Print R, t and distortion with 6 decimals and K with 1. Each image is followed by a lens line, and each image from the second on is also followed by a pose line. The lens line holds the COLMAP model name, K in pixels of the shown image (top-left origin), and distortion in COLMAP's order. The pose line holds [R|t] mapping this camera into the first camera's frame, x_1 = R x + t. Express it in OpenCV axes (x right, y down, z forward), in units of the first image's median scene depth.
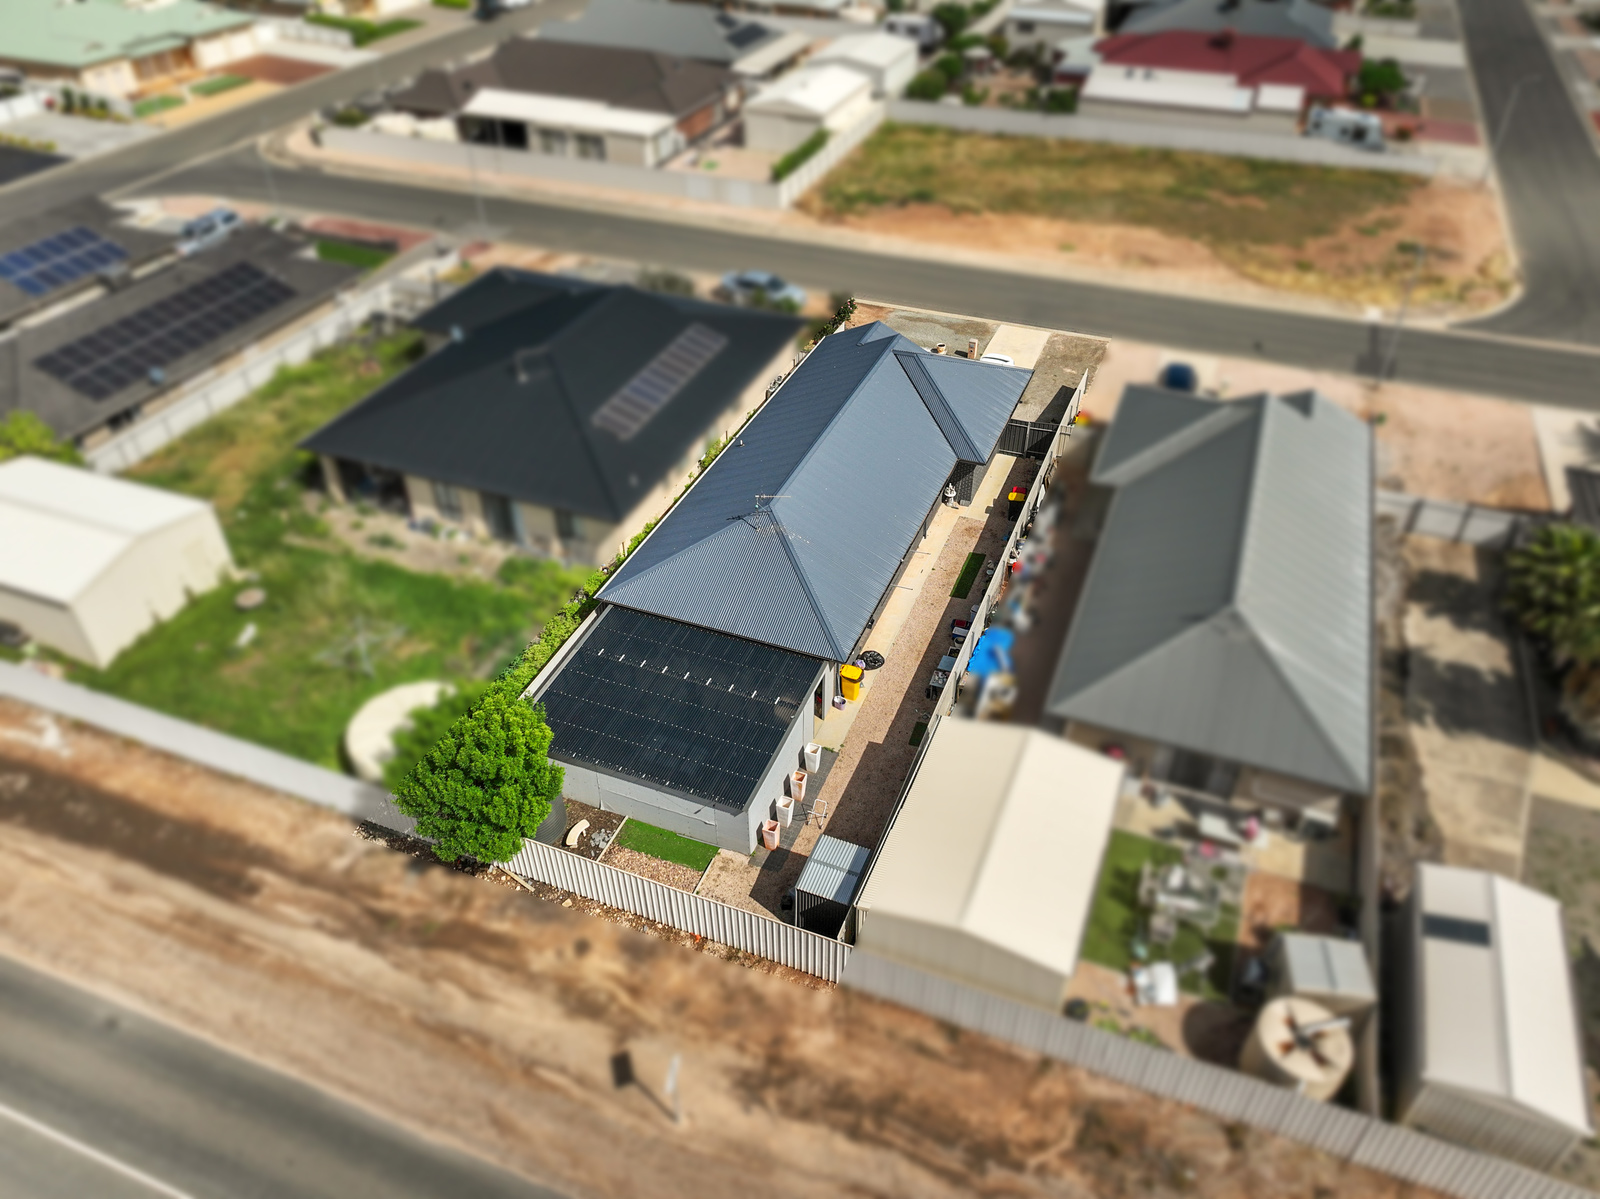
lens RADIAL K [[1123.6, 0, 800.0], [0, 1123.6, 599.5], [0, 0, 1]] dist [0.009027, 0.000887]
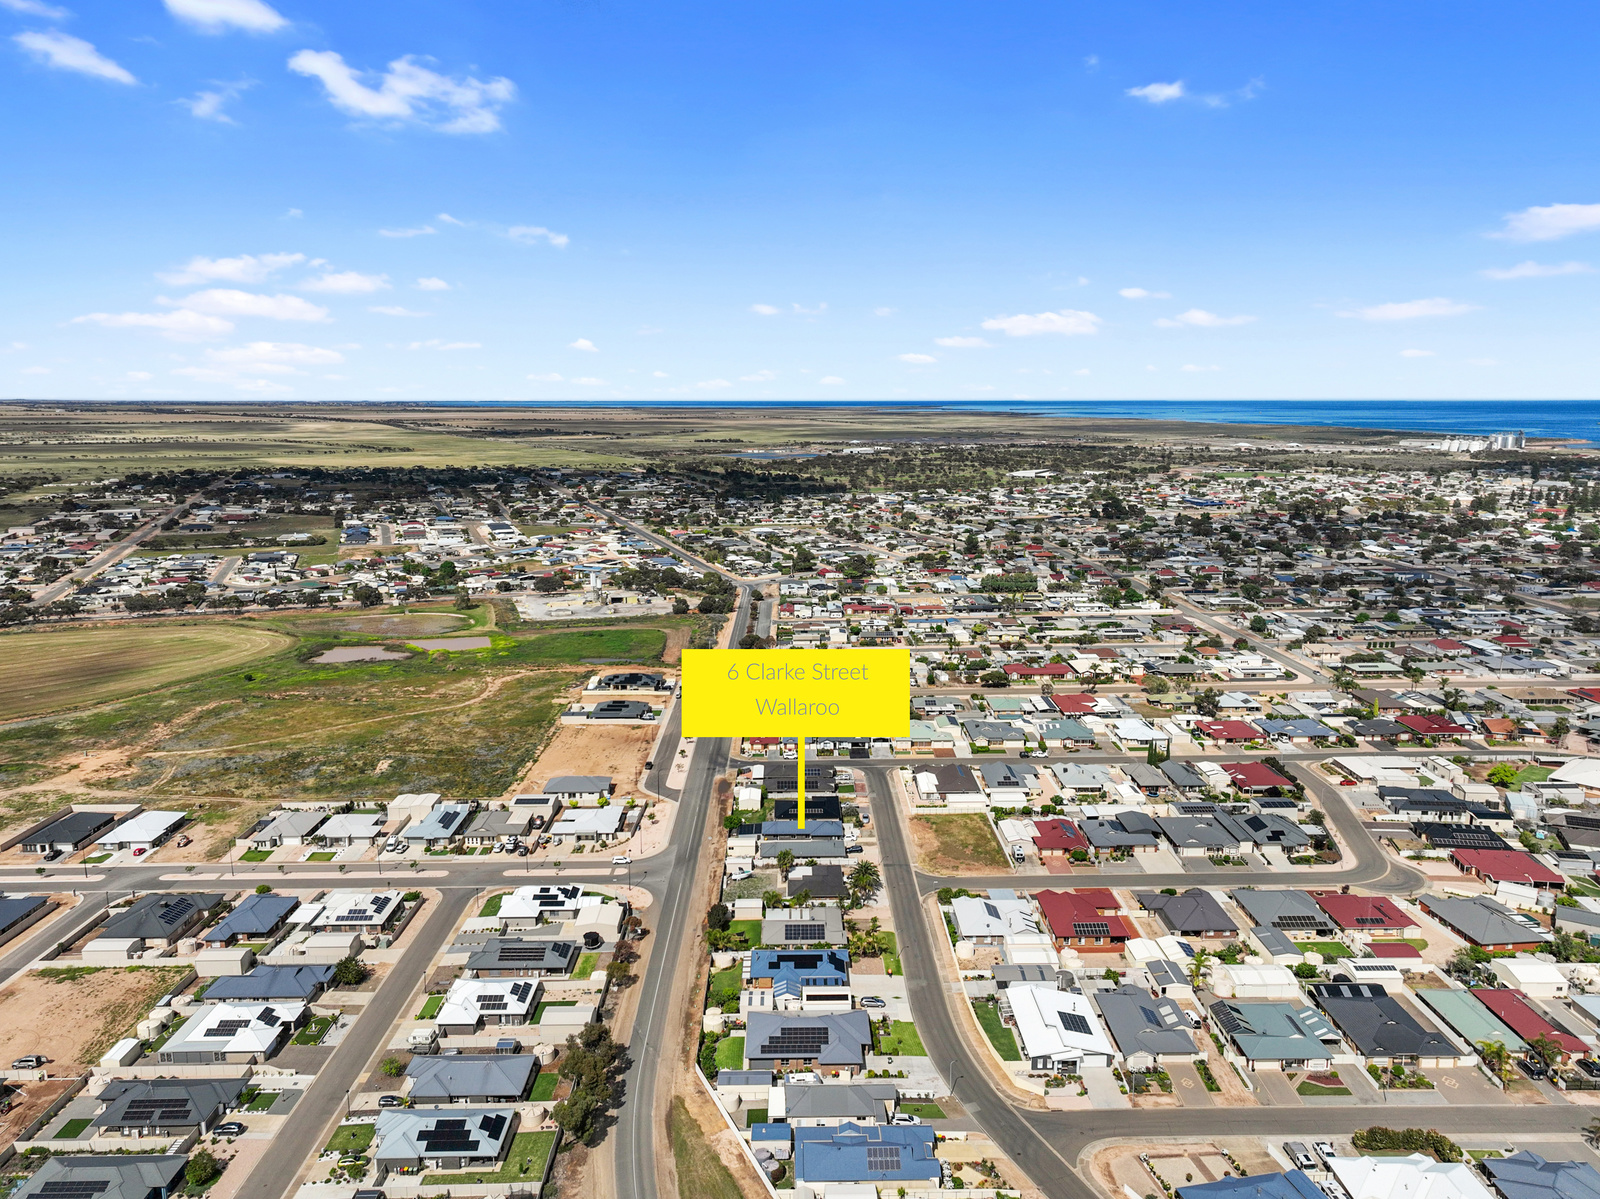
lens RADIAL K [[1123.6, 0, 800.0], [0, 1123.6, 599.5], [0, 0, 1]] dist [0.009027, 0.000887]
pose [[0.378203, 0.158389, -0.912072, 3.665457], [-0.566944, 0.818495, -0.092952, -0.370261], [0.731804, 0.552249, 0.399355, -1.530850]]
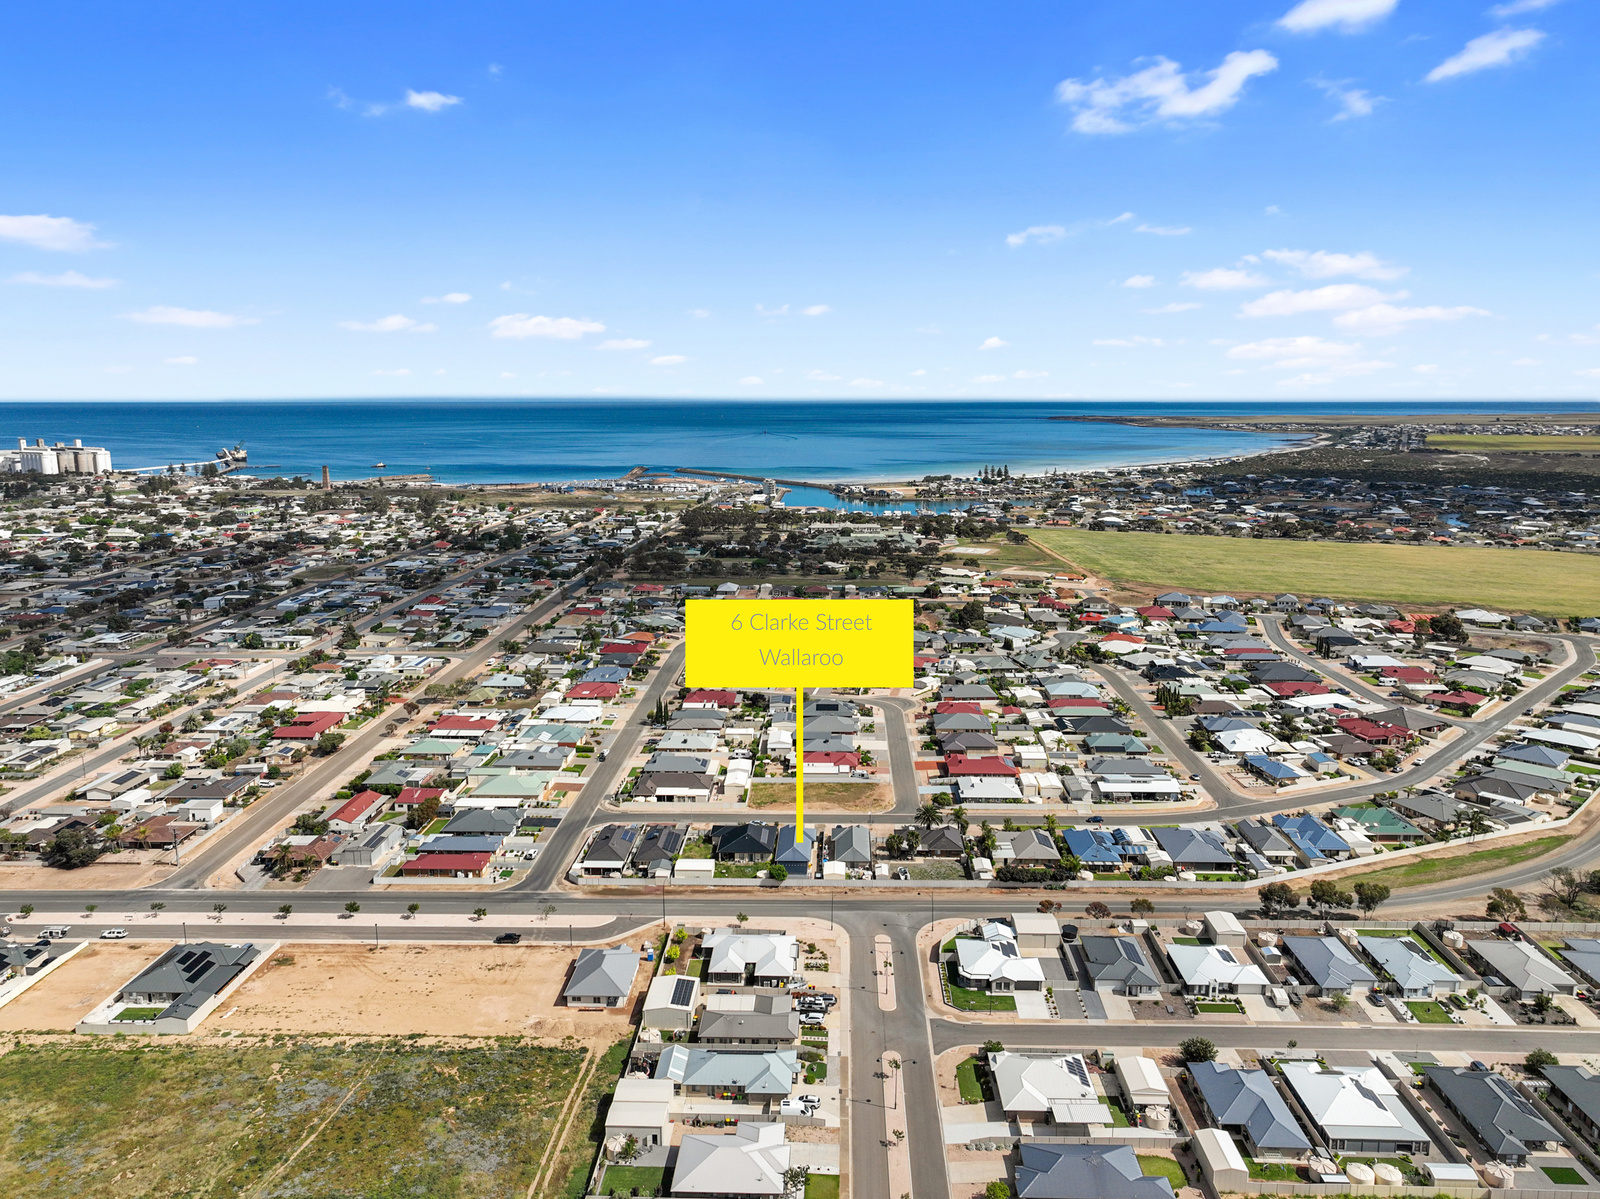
lens RADIAL K [[1142.4, 0, 802.0], [0, 1142.4, 578.5], [0, 0, 1]] dist [0.009761, 0.001549]
pose [[0.940819, -0.059086, 0.333718, -1.256388], [0.212975, 0.869042, -0.446552, 0.925475], [-0.263630, 0.491198, 0.830195, -3.238095]]
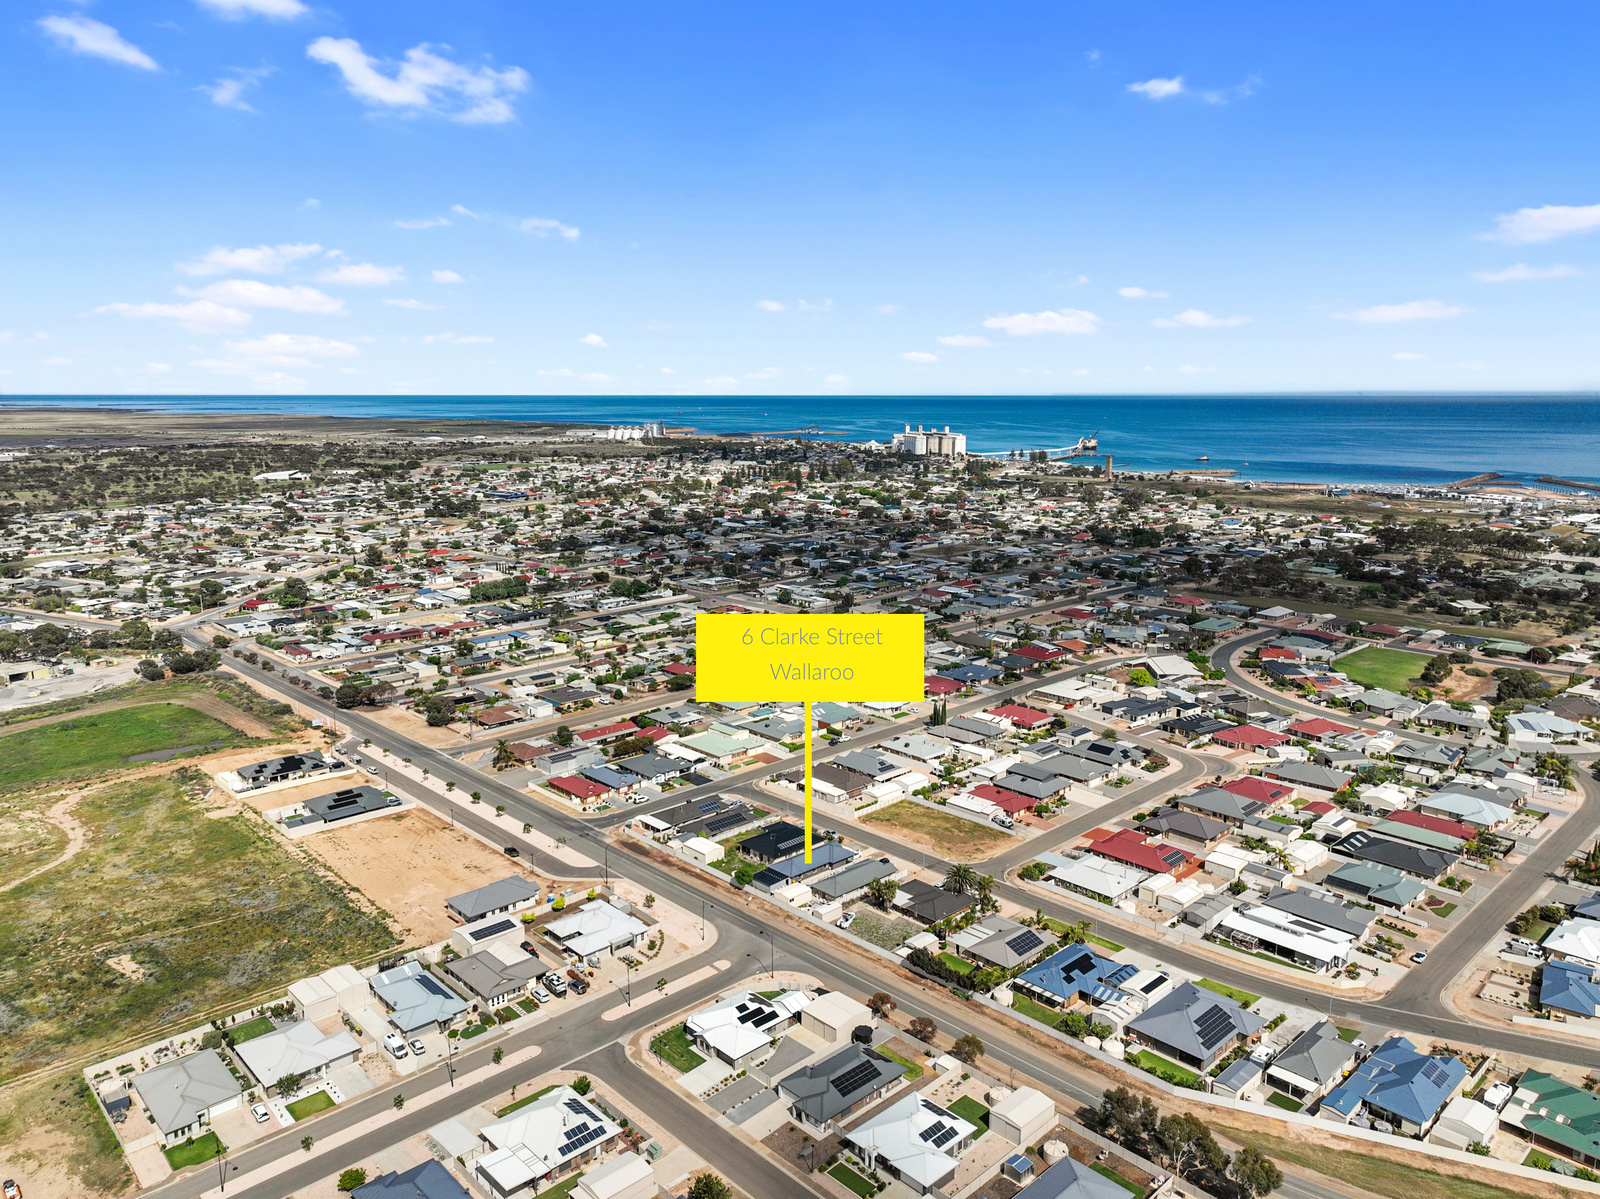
lens RADIAL K [[1123.6, 0, 800.0], [0, 1123.6, 599.5], [0, 0, 1]] dist [0.009027, 0.000887]
pose [[0.905948, 0.072841, -0.417076, 1.514181], [-0.257401, 0.876891, -0.405964, 0.715569], [0.336160, 0.475138, 0.813167, -2.941102]]
